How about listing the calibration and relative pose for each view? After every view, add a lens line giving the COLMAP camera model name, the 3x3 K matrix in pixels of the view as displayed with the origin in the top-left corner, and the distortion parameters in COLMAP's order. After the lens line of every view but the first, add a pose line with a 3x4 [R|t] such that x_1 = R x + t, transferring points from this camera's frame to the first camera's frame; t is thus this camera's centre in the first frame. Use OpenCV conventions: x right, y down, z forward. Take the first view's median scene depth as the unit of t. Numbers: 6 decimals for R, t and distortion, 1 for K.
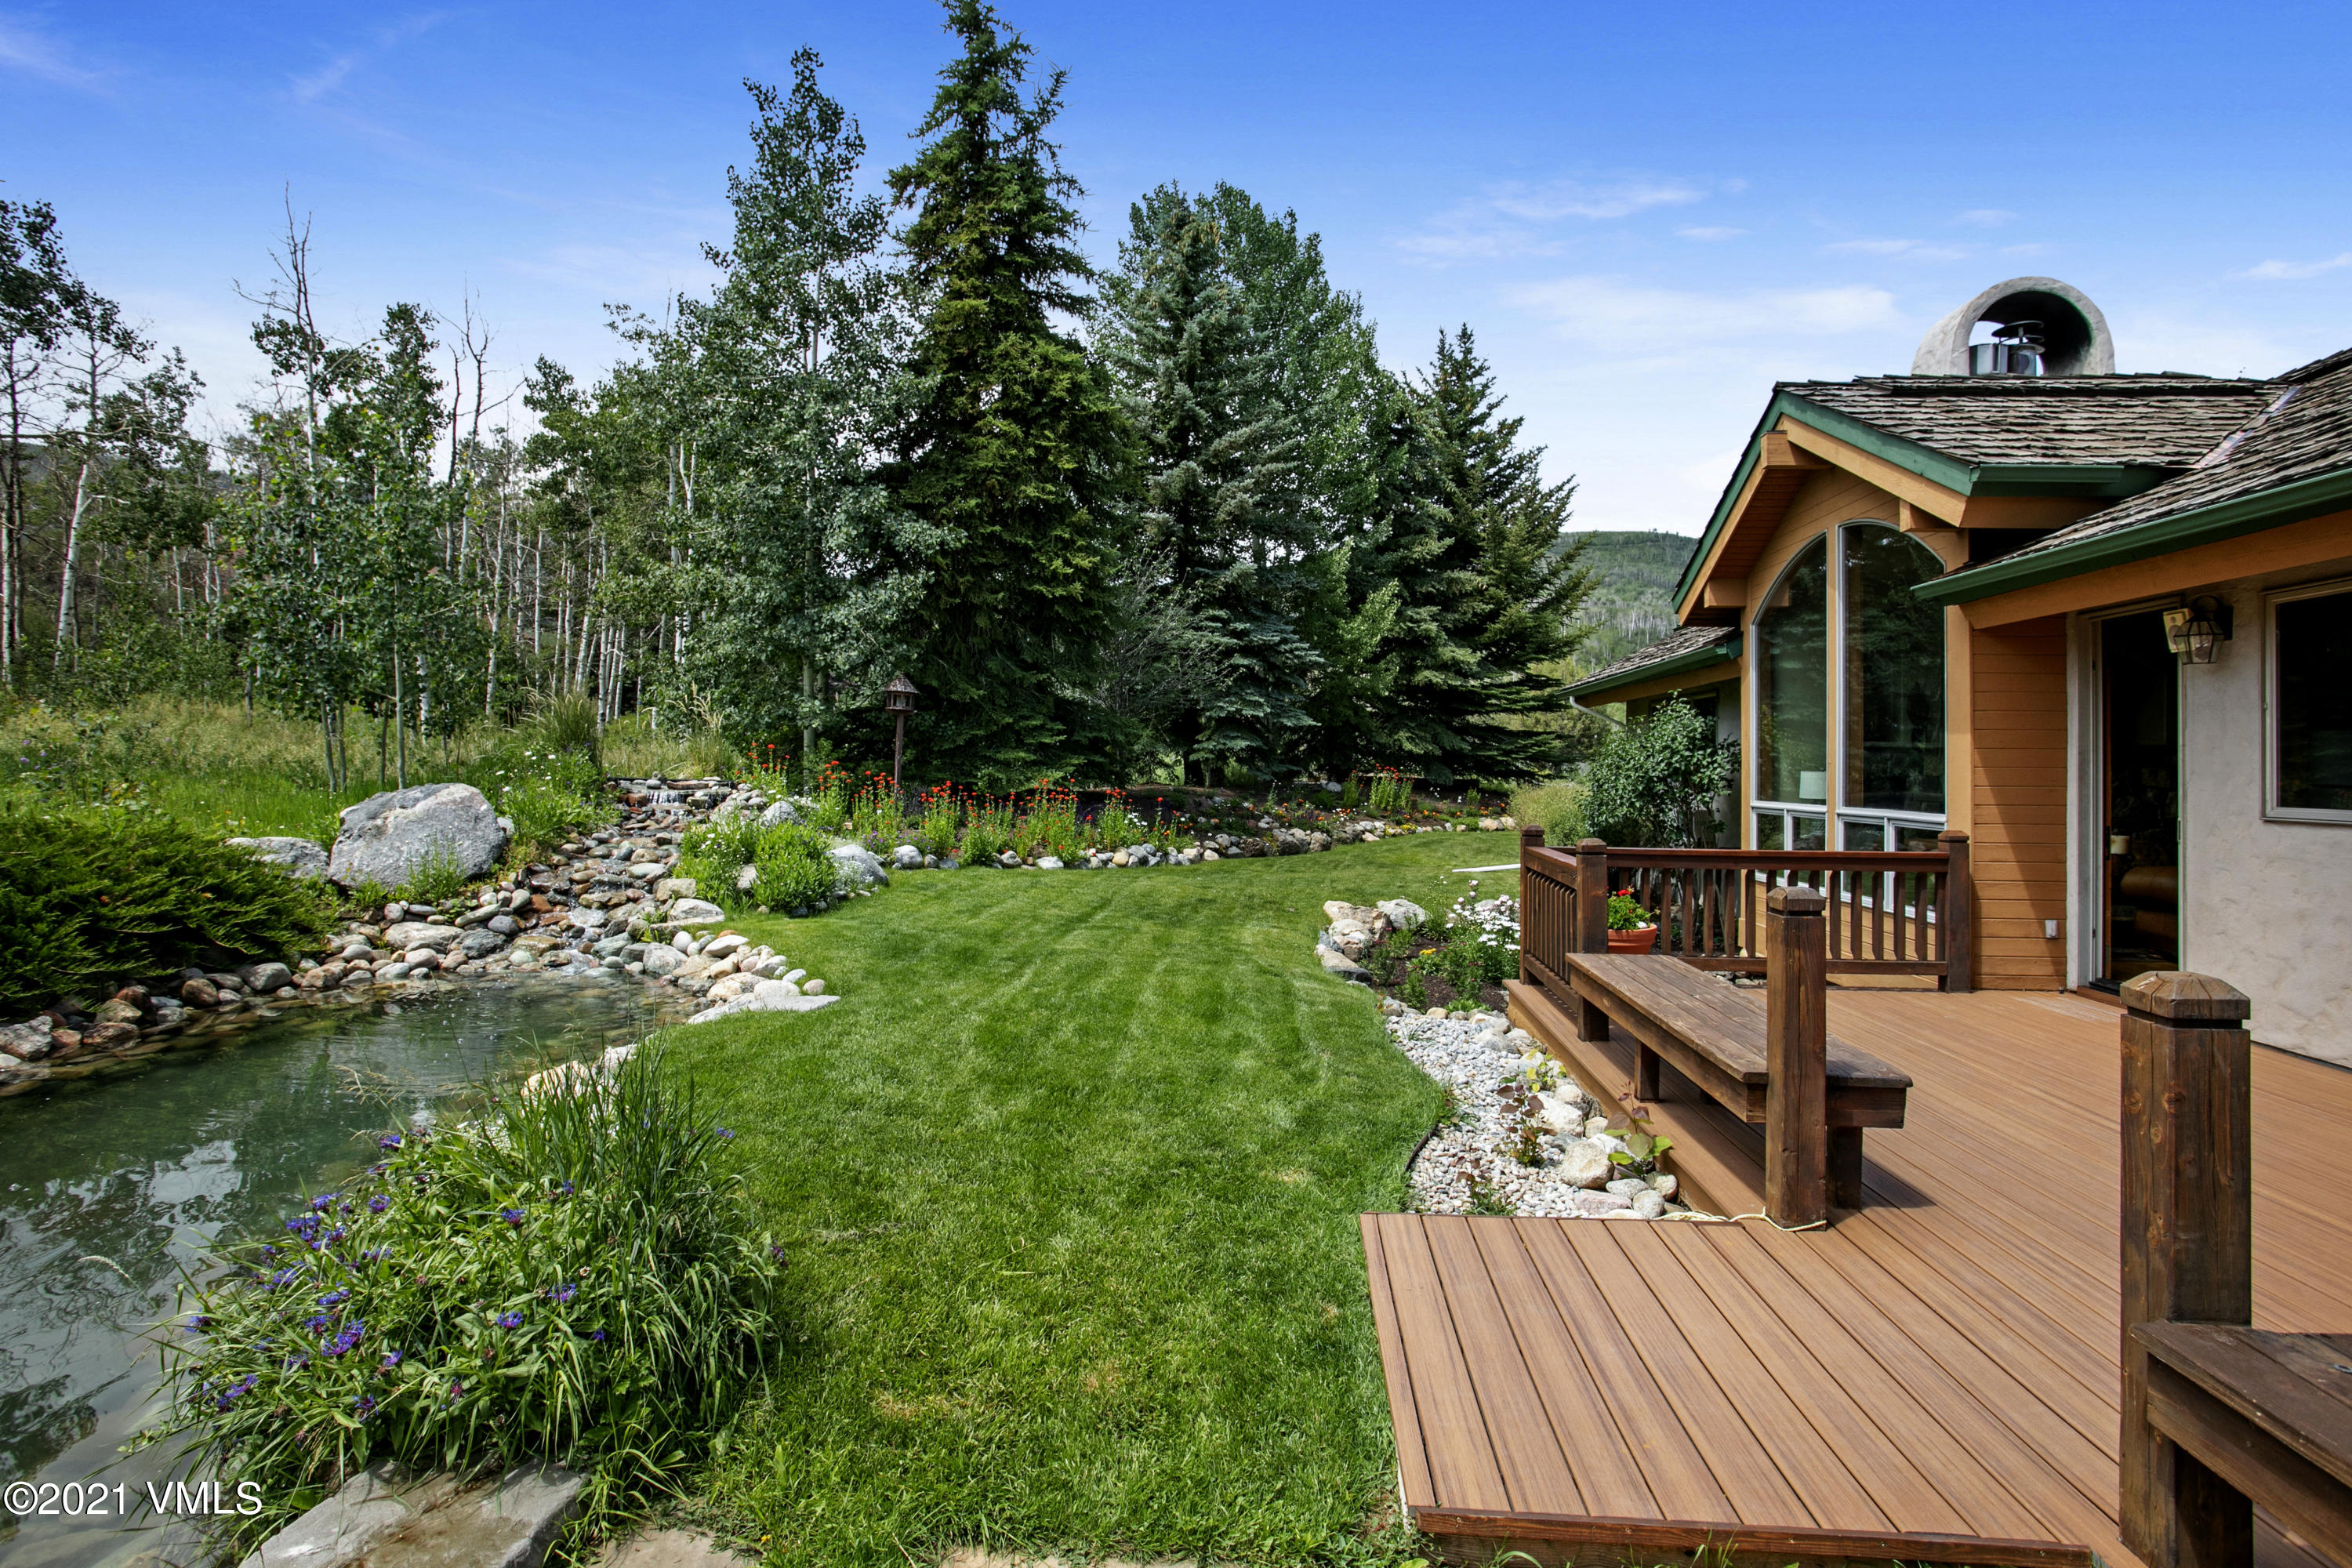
lens RADIAL K [[1159.1, 0, 1179.0], [0, 1159.1, 750.9], [0, 0, 1]] dist [-0.079459, 0.041158]
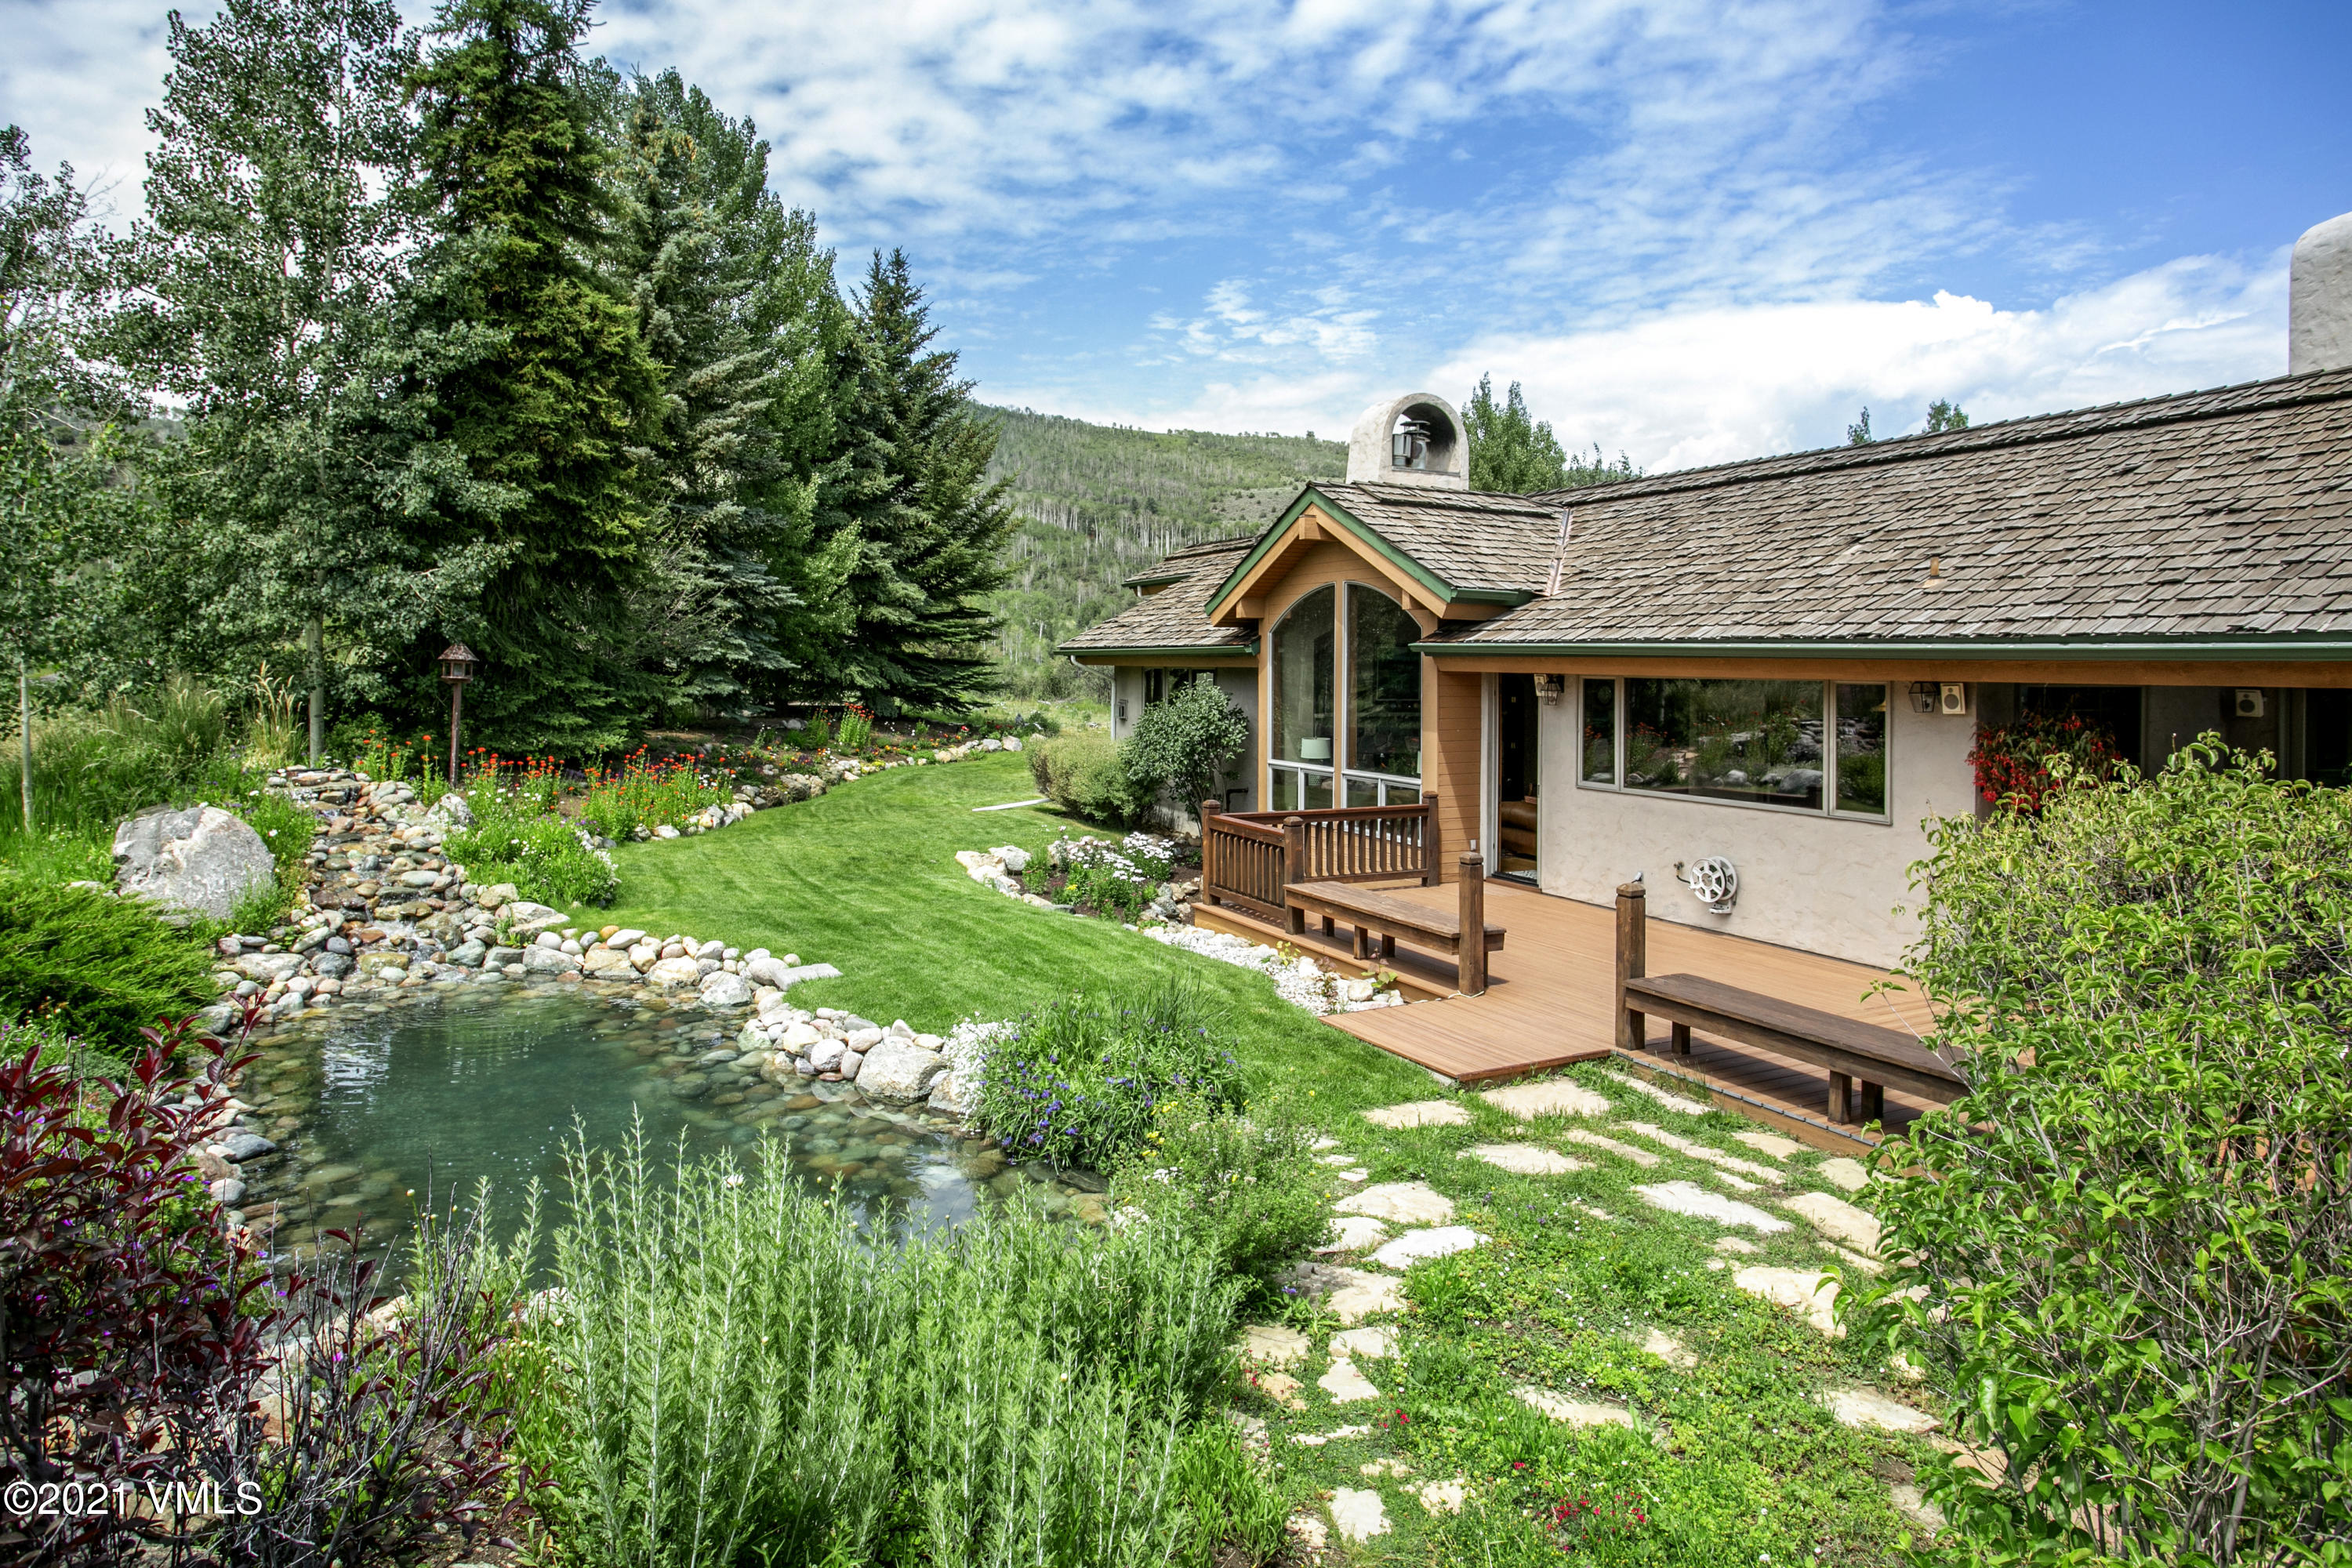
lens RADIAL K [[1327.7, 0, 1168.3], [0, 1327.7, 669.3], [0, 0, 1]] dist [-0.040932, 0.000082]
pose [[0.851693, -0.007308, 0.523991, -0.291318], [-0.004349, 0.999770, 0.021011, -0.064470], [-0.524024, -0.020174, 0.851465, -0.204557]]
